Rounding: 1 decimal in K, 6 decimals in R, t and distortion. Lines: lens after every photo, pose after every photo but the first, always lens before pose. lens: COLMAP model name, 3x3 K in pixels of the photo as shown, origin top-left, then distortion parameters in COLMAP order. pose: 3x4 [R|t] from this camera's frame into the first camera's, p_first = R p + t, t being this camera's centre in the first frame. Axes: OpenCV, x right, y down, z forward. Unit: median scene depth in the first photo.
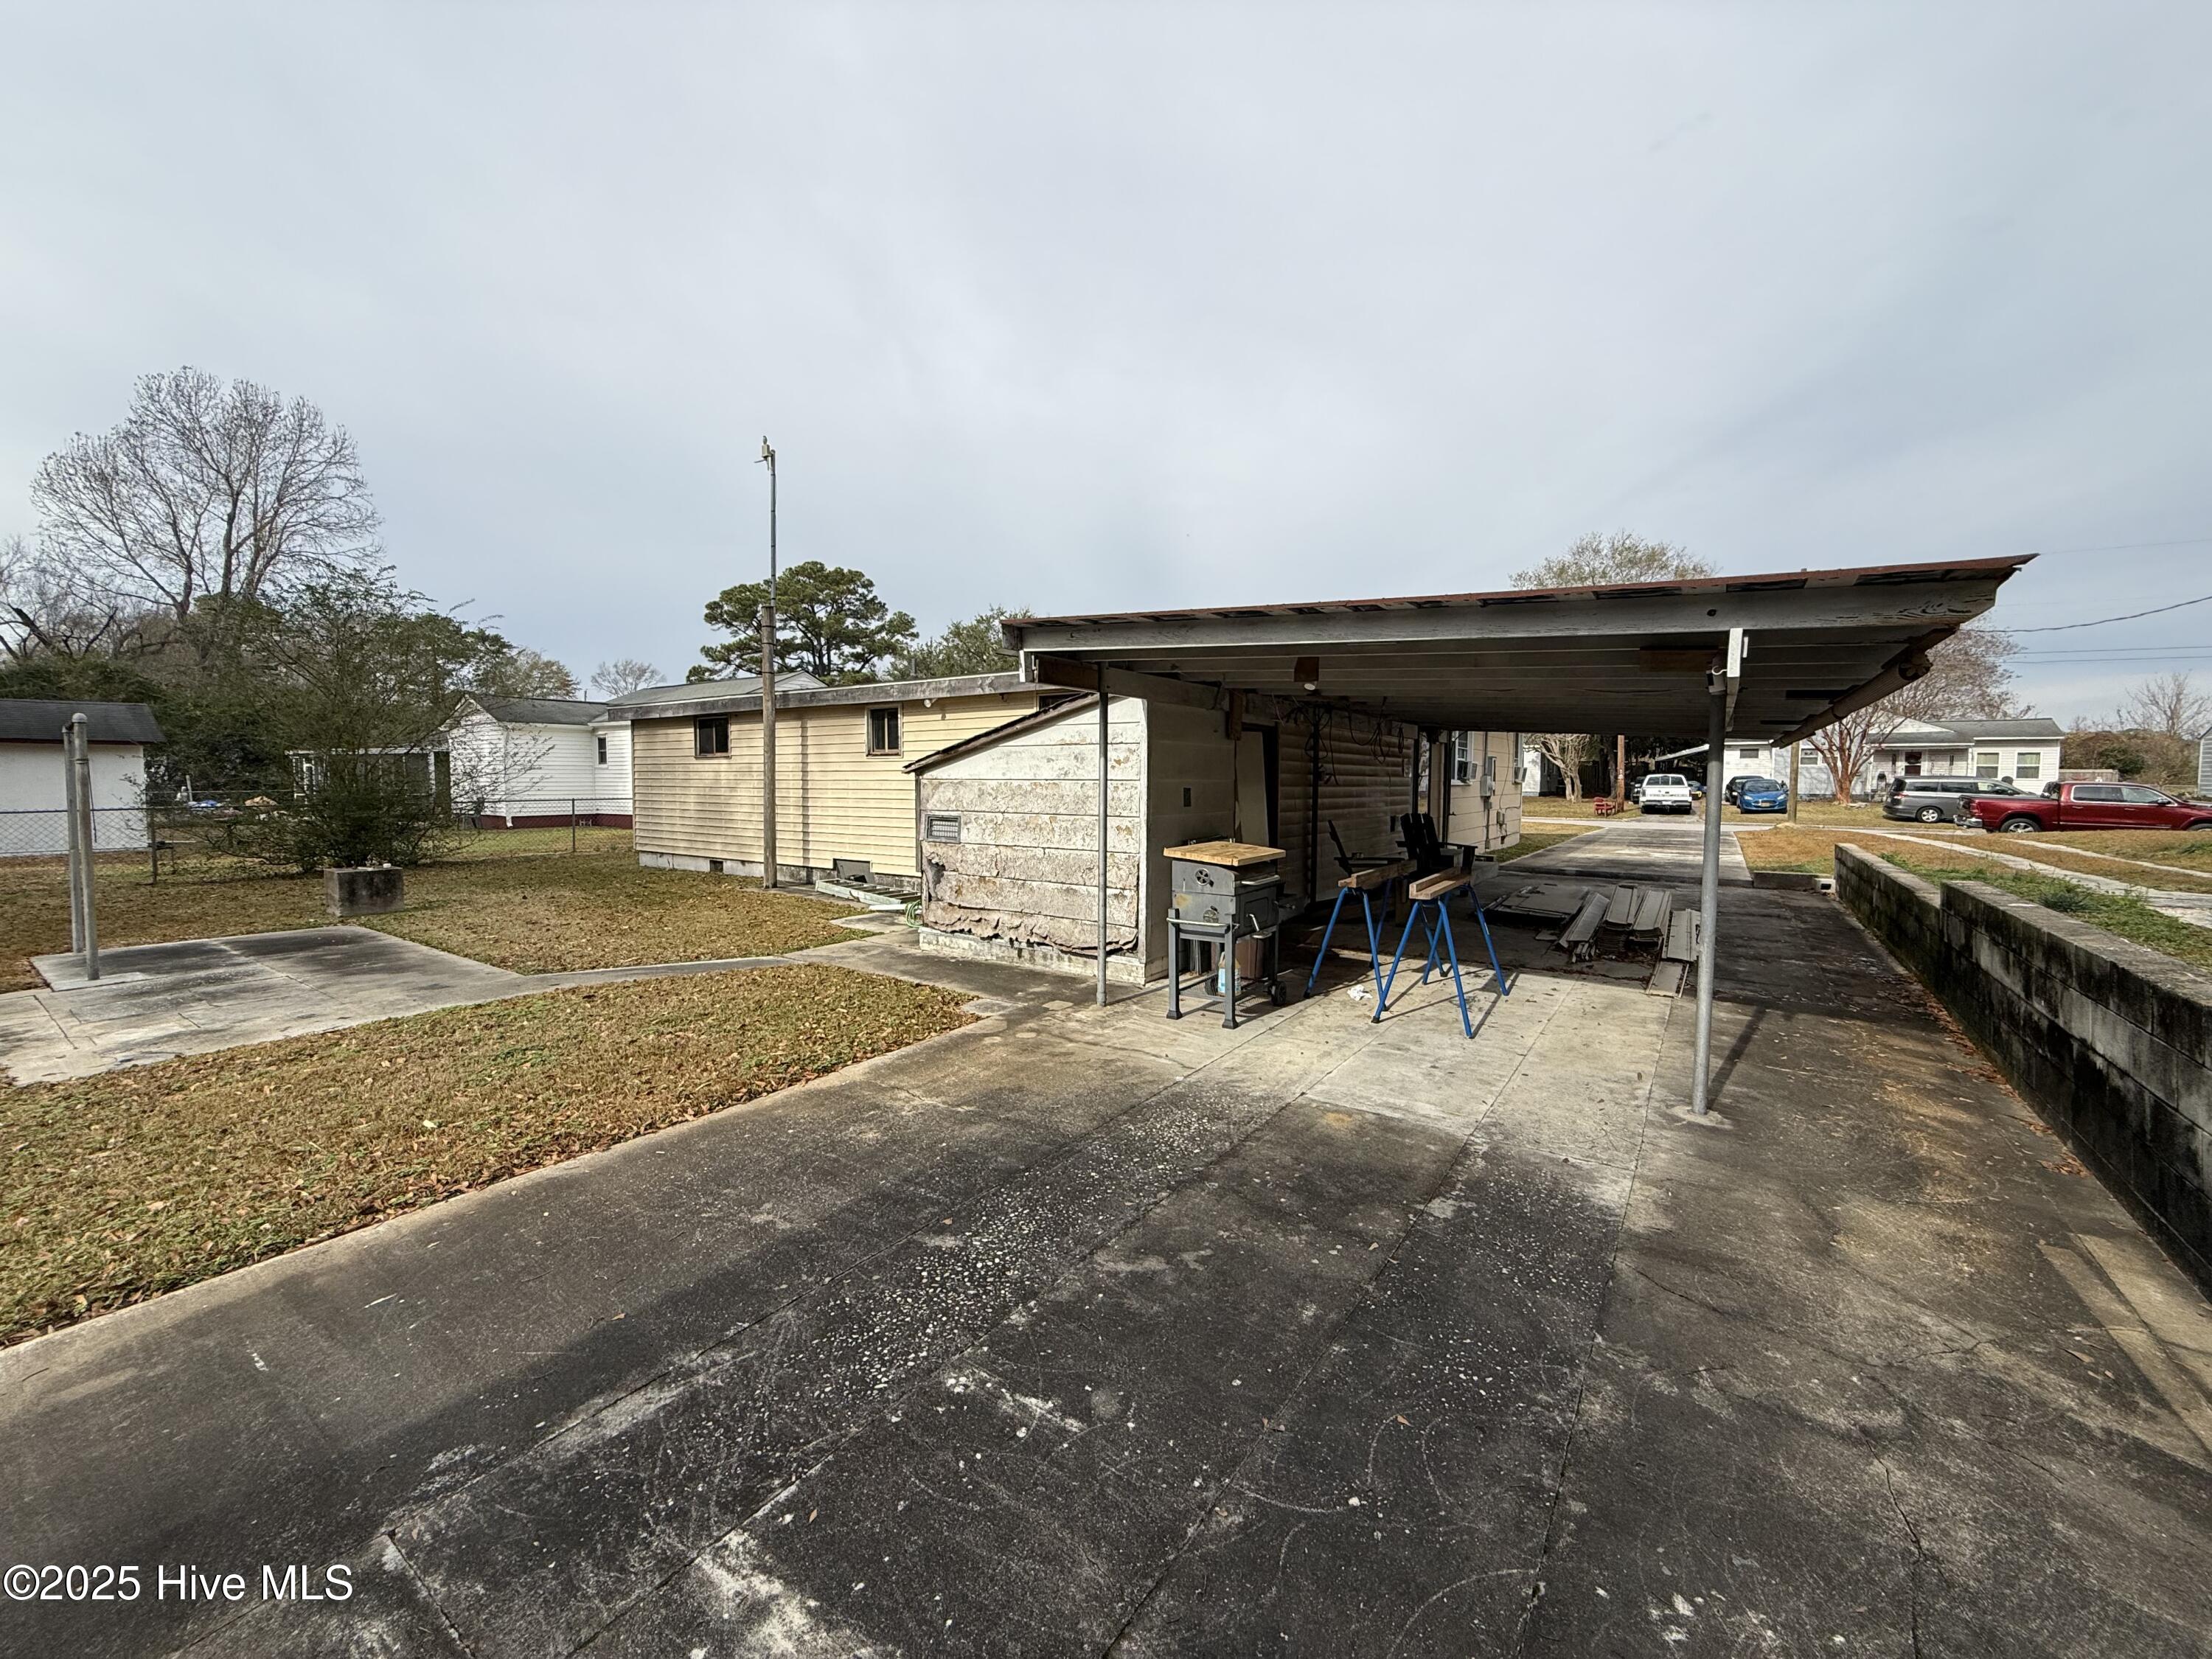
lens RADIAL K [[879.2, 0, 1100.3], [0, 879.2, 822.7], [0, 0, 1]] dist [-0.002181, -0.000125]
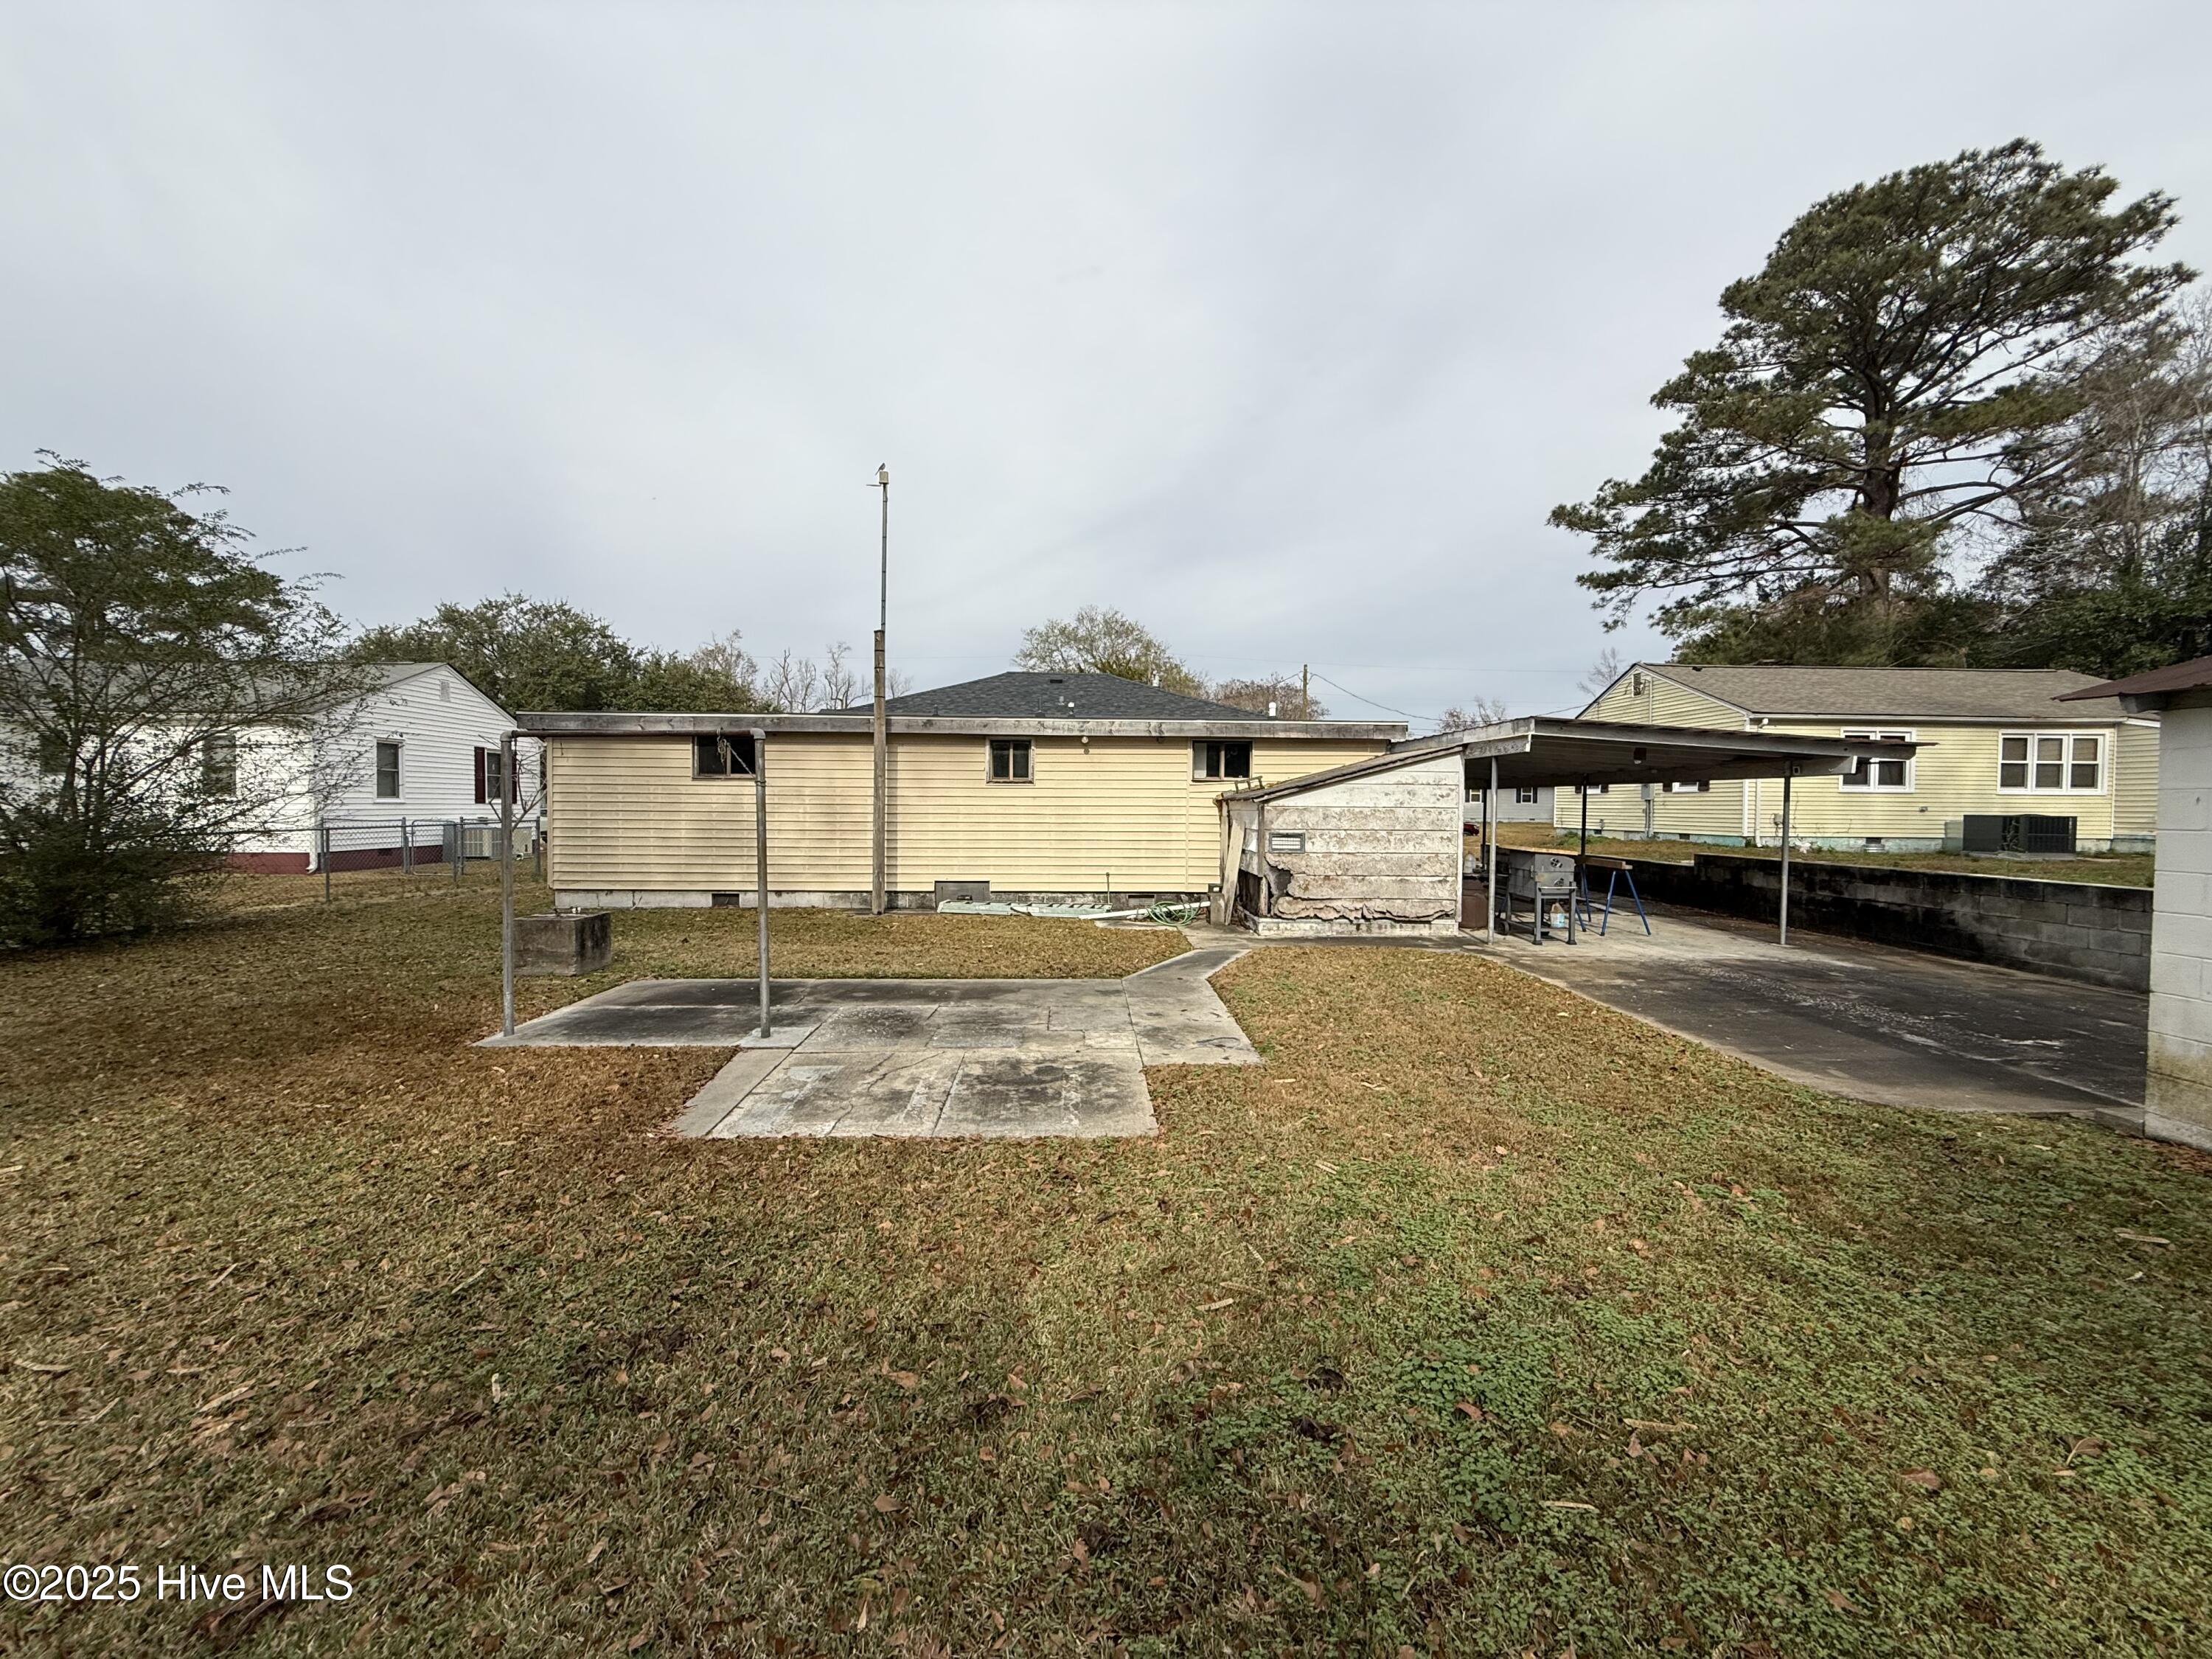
lens RADIAL K [[879.2, 0, 1102.2], [0, 879.2, 834.9], [0, 0, 1]] dist [-0.002181, -0.000125]
pose [[0.795425, -0.015682, 0.605849, -0.826370], [0.023992, 0.999696, -0.005622, -0.003318], [-0.605577, 0.019007, 0.795560, 0.065969]]
